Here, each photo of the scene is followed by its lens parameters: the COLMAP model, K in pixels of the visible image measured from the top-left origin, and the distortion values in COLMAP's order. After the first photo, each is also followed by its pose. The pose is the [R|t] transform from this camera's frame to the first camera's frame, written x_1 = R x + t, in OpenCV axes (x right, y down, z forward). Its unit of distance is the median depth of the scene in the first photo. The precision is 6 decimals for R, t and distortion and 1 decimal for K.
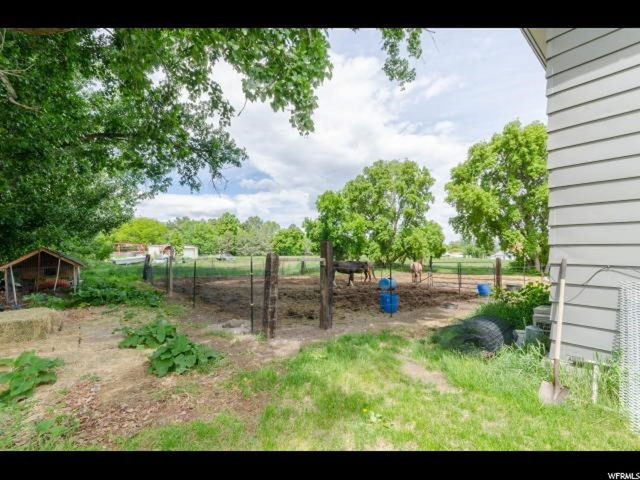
lens RADIAL K [[280.2, 0, 321.1], [0, 280.2, 240.4], [0, 0, 1]] dist [0.005780, 0.000237]
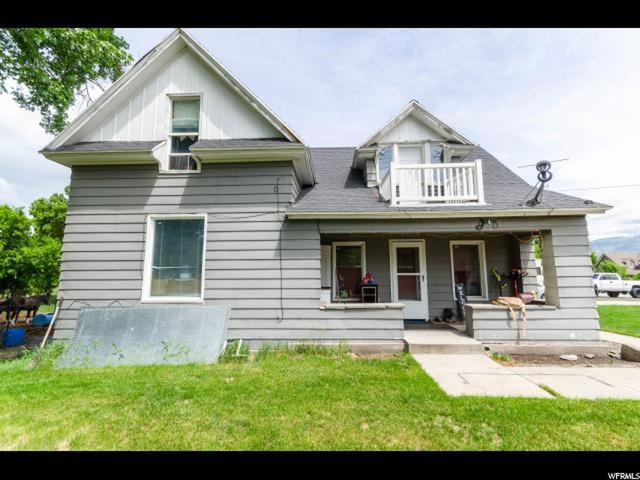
lens RADIAL K [[280.2, 0, 324.1], [0, 280.2, 241.2], [0, 0, 1]] dist [0.005780, 0.000237]
pose [[0.666327, 0.084559, 0.740850, 0.061586], [-0.015596, 0.994912, -0.099531, -0.017782], [-0.745497, 0.054766, 0.664255, -0.197364]]
